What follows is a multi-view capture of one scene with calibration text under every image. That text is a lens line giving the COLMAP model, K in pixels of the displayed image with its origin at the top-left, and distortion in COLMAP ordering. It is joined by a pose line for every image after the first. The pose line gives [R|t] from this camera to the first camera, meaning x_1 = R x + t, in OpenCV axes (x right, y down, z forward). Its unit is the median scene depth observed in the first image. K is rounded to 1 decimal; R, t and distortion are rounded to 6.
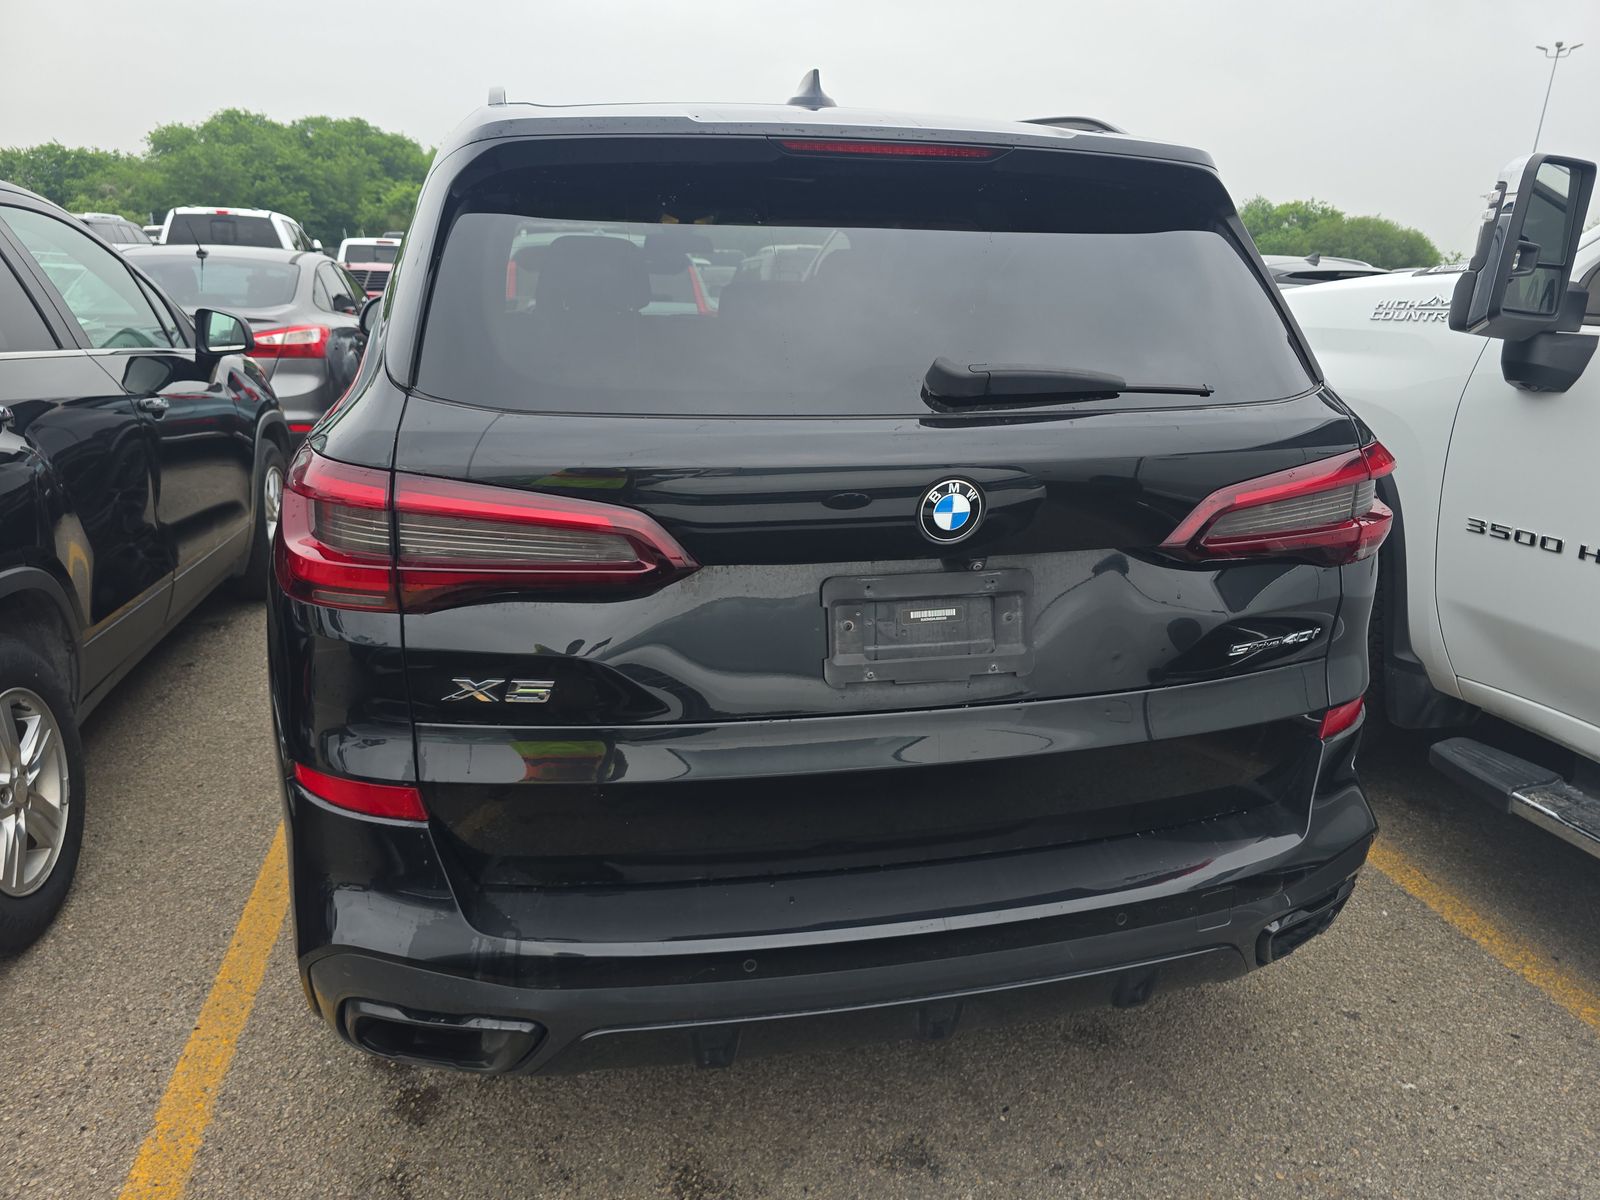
lens RADIAL K [[1082.2, 0, 800.0], [0, 1082.2, 600.0], [0, 0, 1]] dist [0.046009, -0.049755]
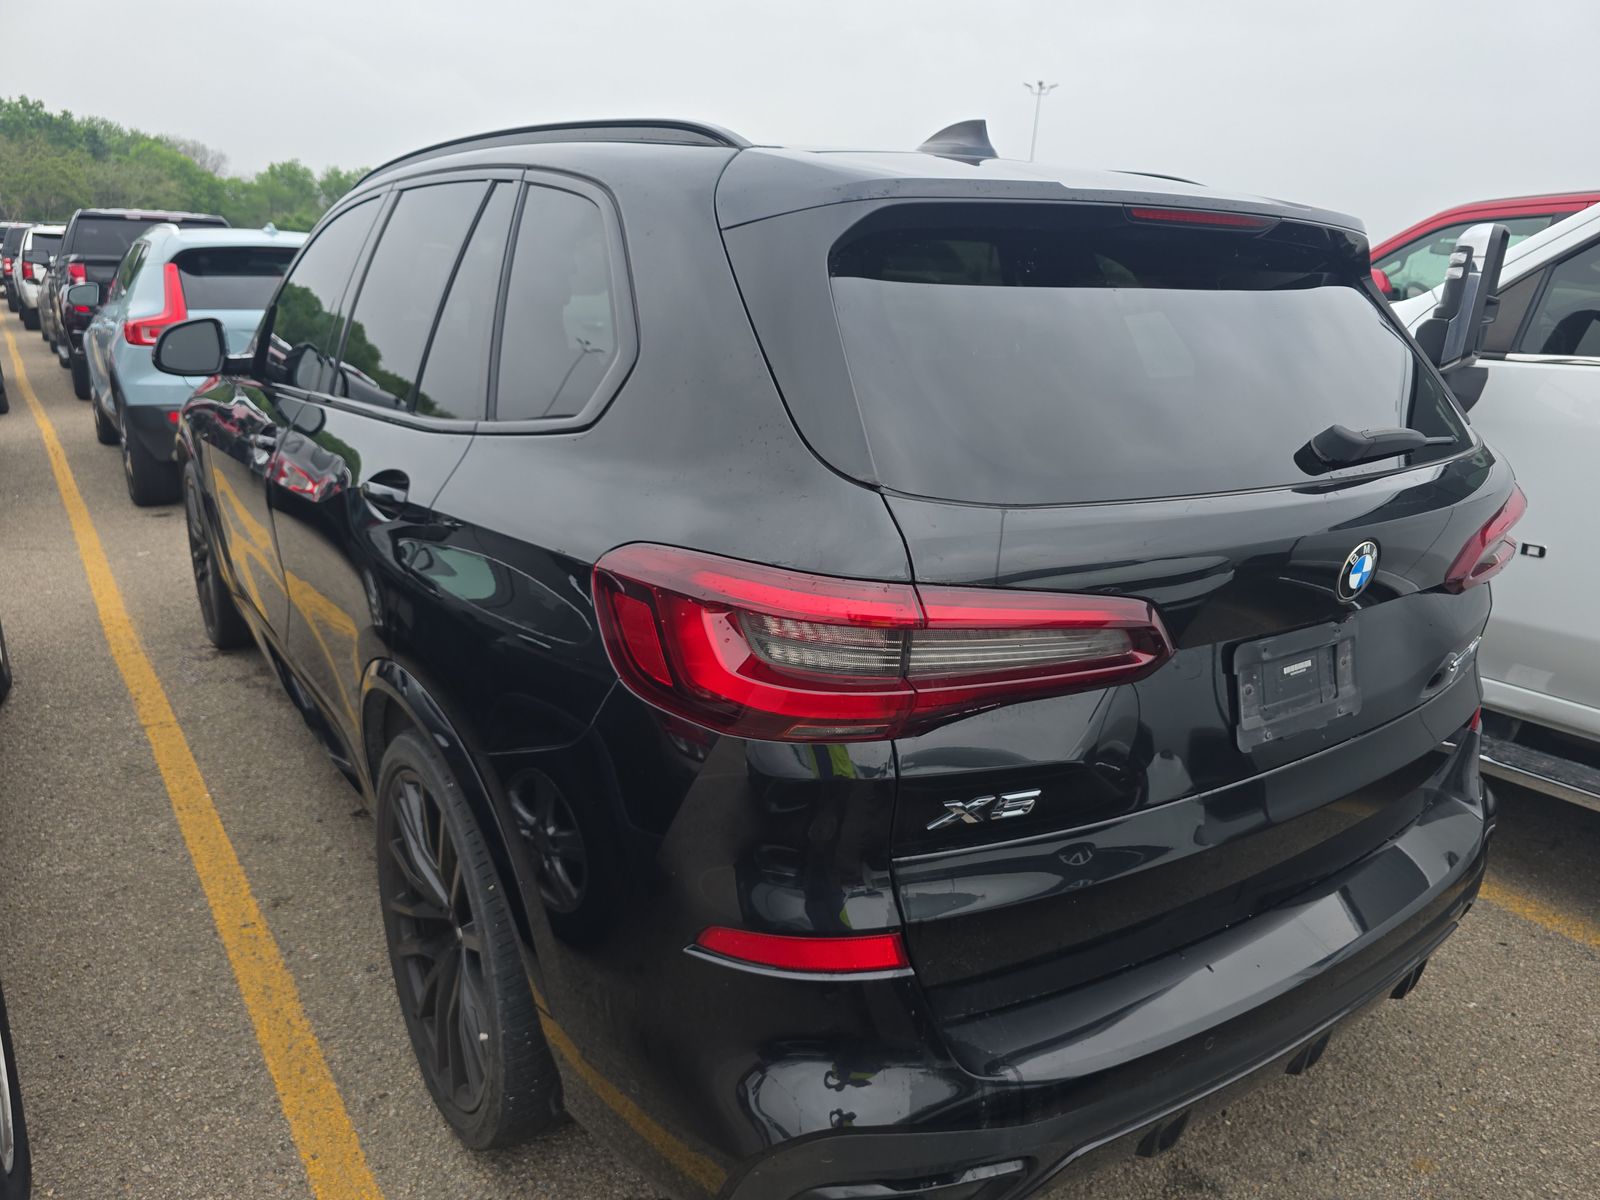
lens RADIAL K [[1082.2, 0, 800.0], [0, 1082.2, 600.0], [0, 0, 1]] dist [0.046009, -0.049755]
pose [[0.930773, -0.095108, 0.353011, -0.710818], [0.095156, 0.995313, 0.017261, -0.119119], [-0.352998, 0.017525, 0.935460, 0.193761]]
